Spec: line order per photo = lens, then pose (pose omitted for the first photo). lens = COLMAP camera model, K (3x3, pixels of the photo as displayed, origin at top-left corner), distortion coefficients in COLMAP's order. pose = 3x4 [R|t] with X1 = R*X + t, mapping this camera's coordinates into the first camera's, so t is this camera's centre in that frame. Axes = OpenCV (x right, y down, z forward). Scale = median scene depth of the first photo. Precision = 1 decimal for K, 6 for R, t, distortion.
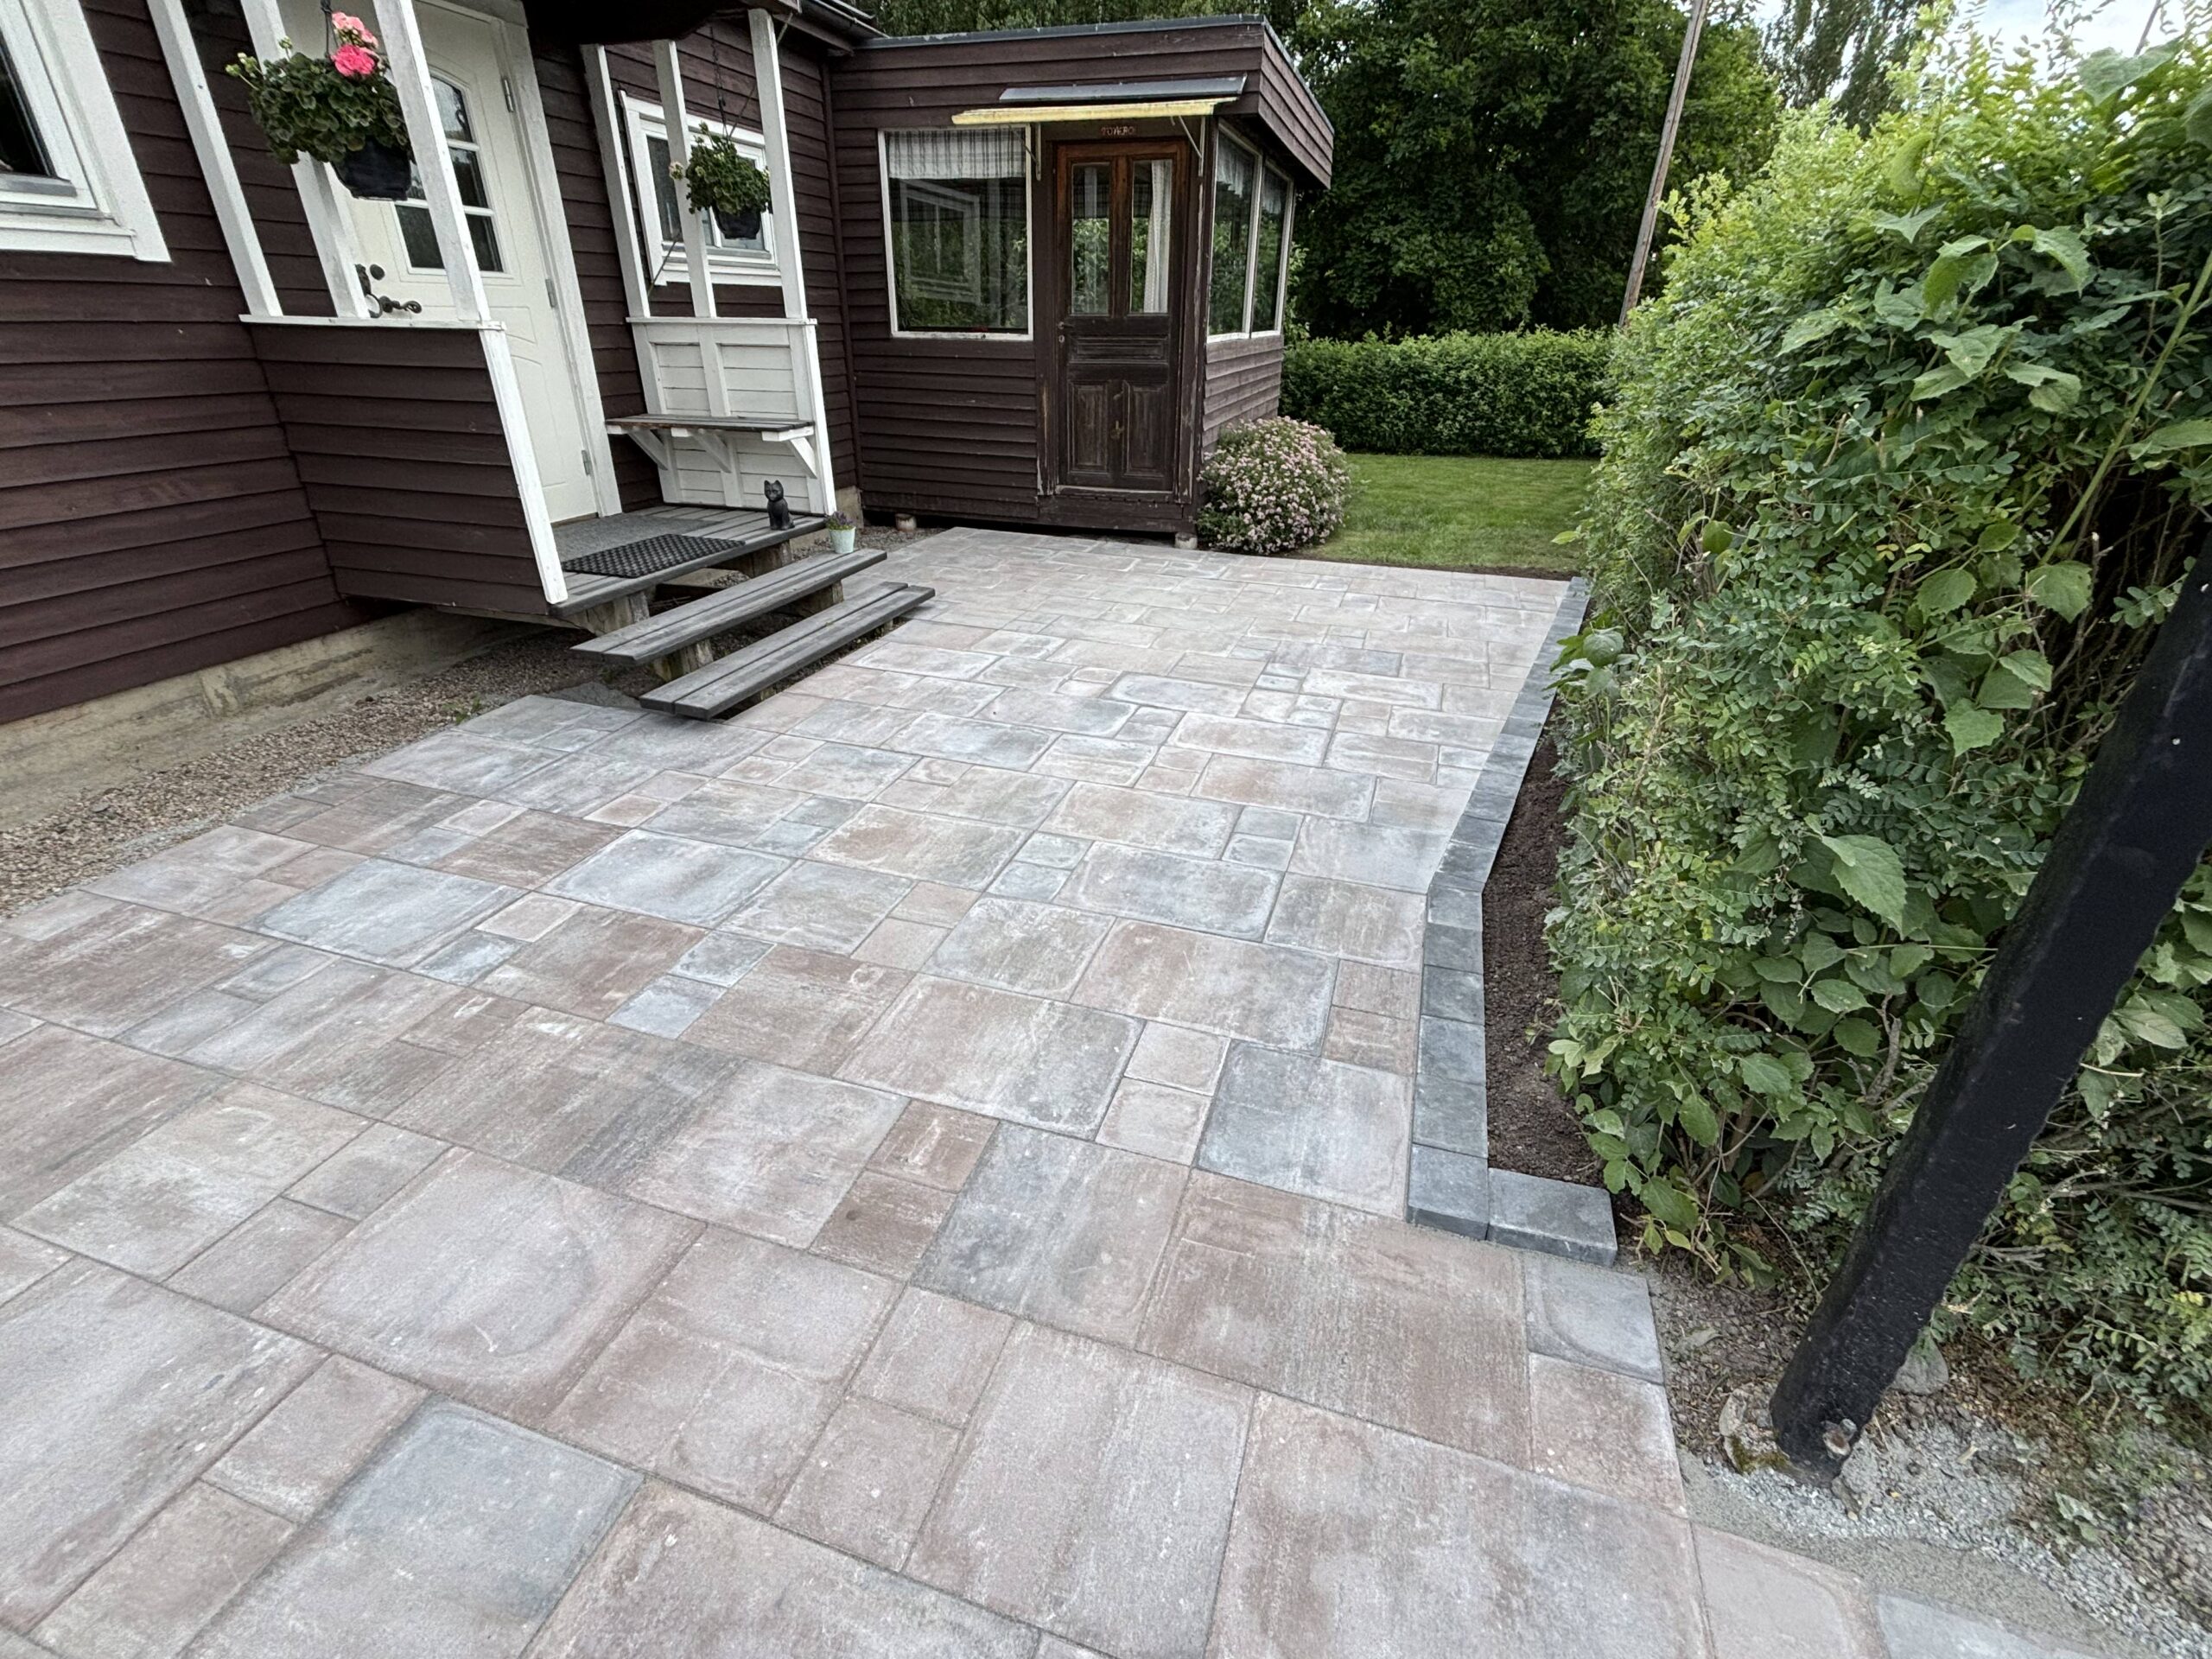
lens RADIAL K [[1005.2, 0, 1106.0], [0, 1005.2, 829.5], [0, 0, 1]] dist [-0.000101, 0.000895]
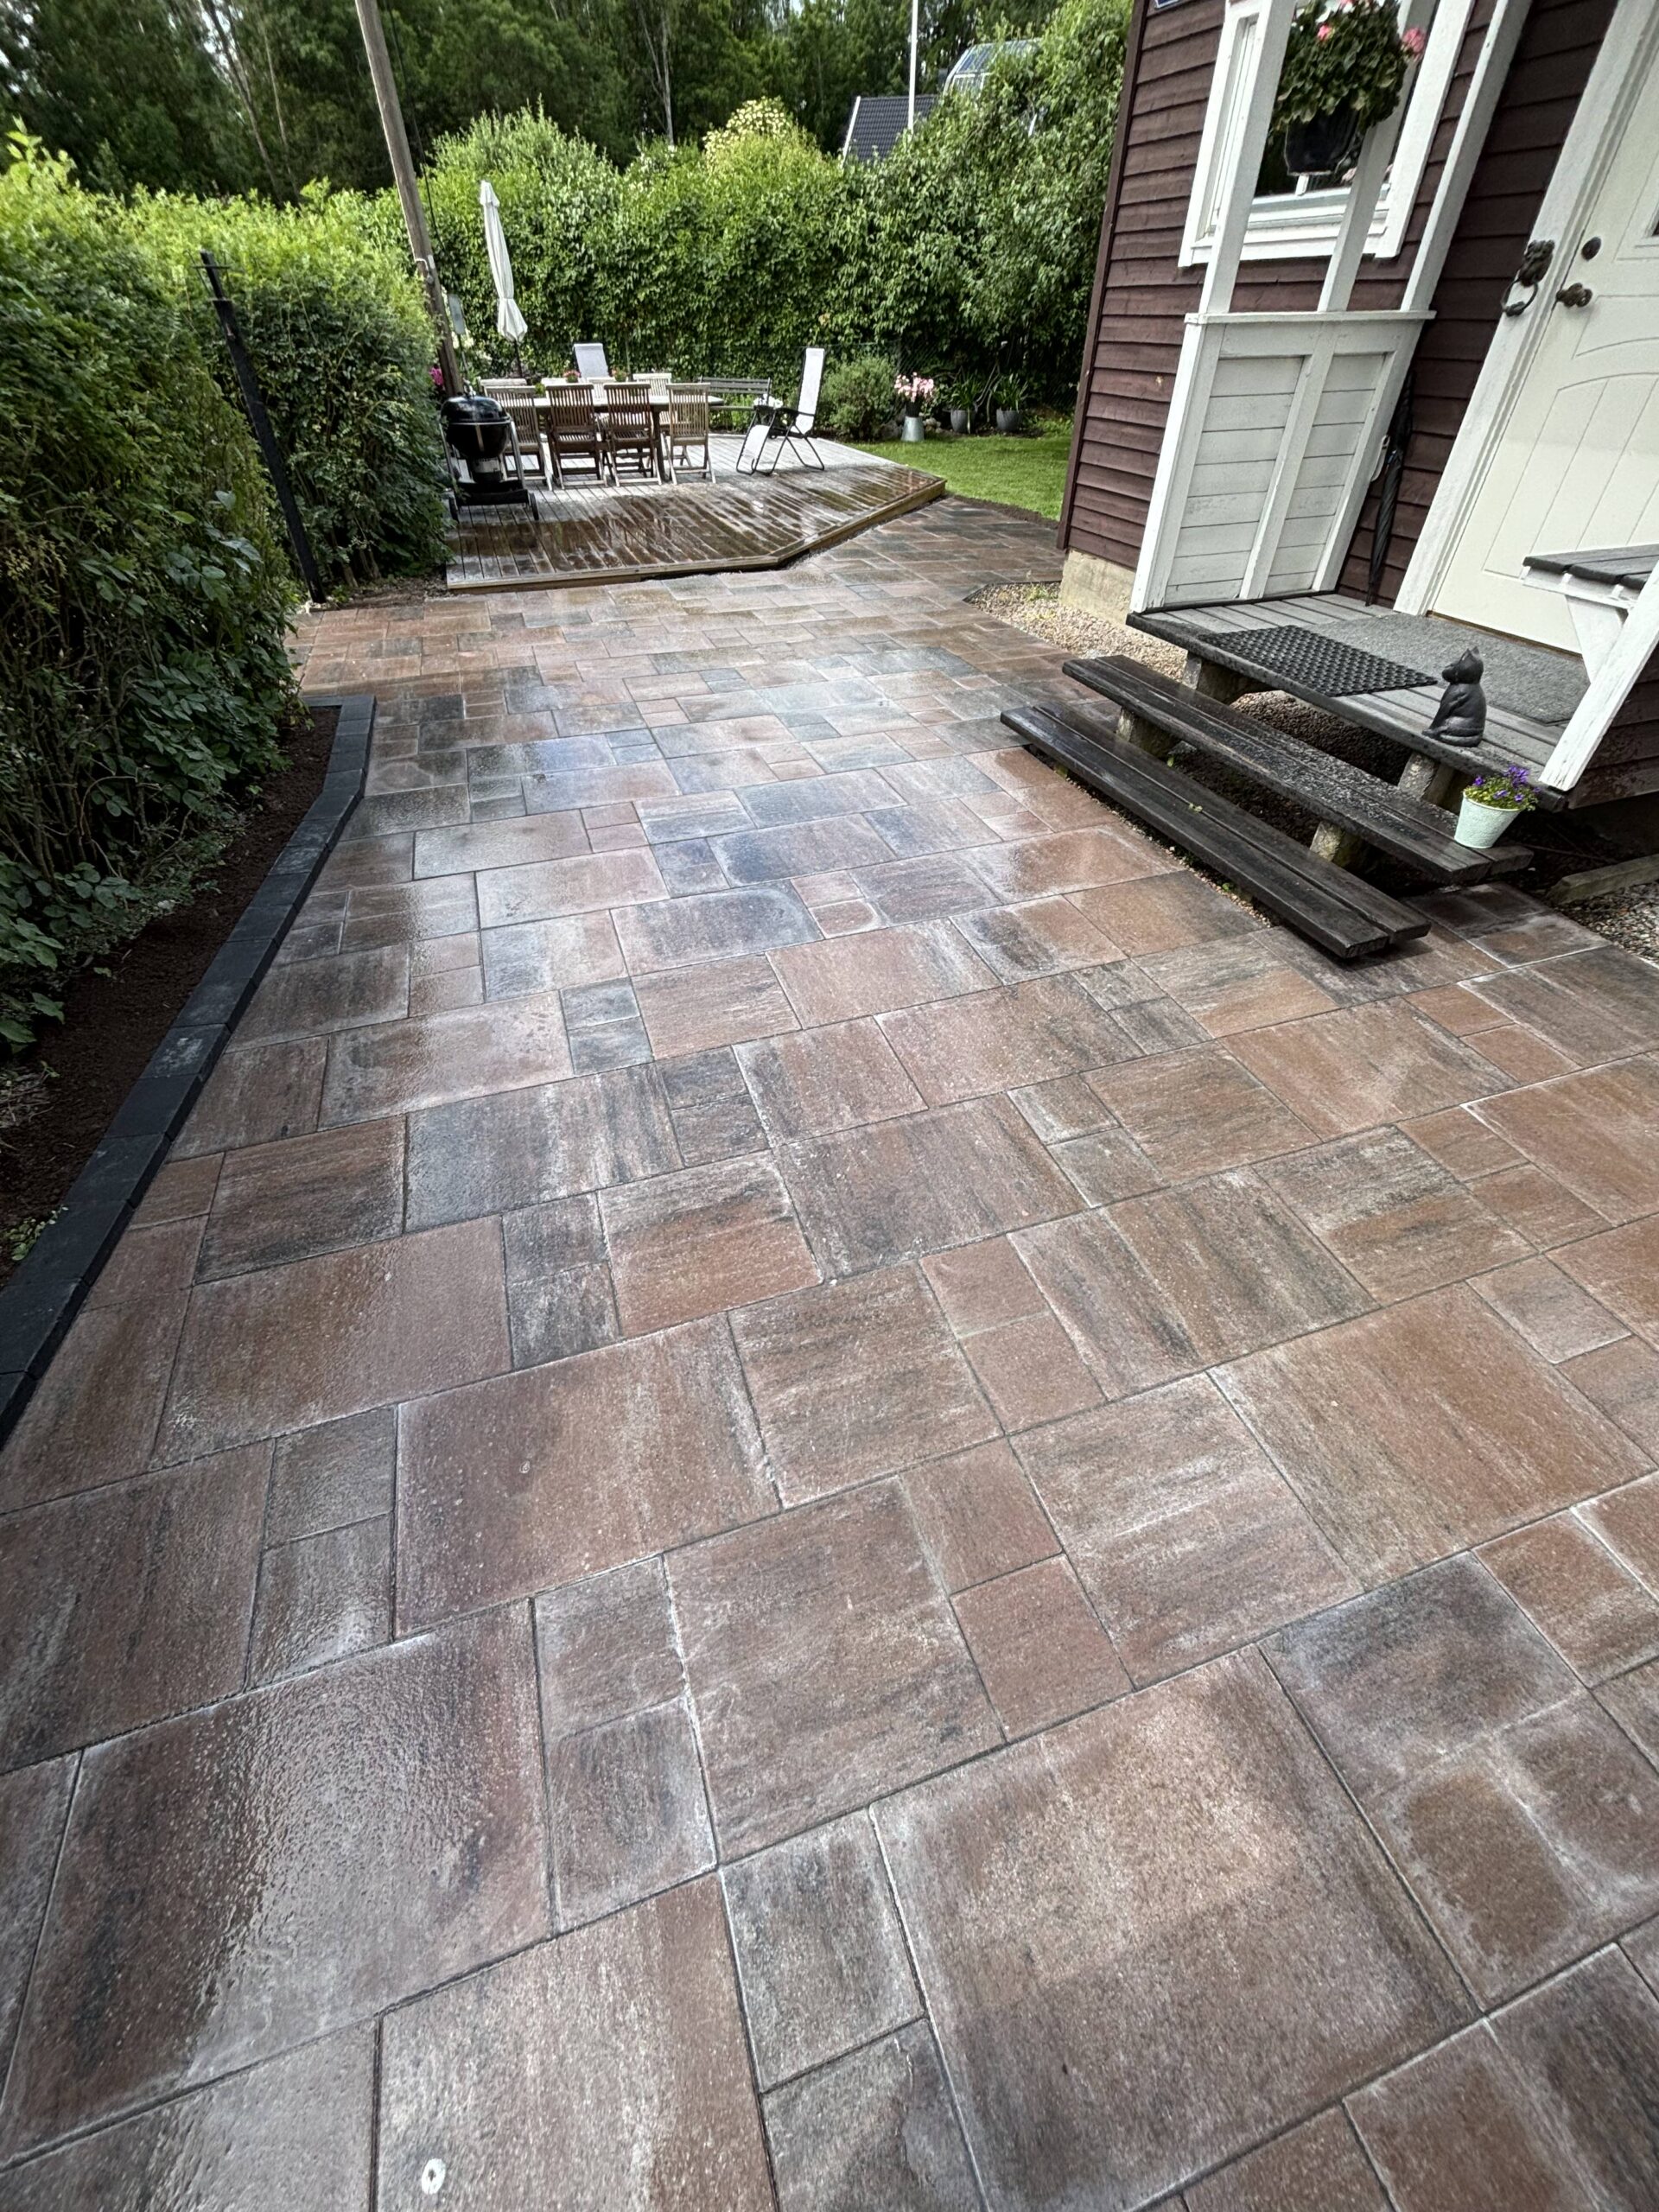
lens RADIAL K [[905.9, 0, 829.5], [0, 905.9, 1106.0], [0, 0, 1]] dist [-0.000556, 0.000816]
pose [[-0.808305, 0.381701, -0.448272, 0.341961], [-0.275437, 0.427770, 0.860899, -0.656327], [0.520364, 0.819339, -0.240634, 1.301417]]
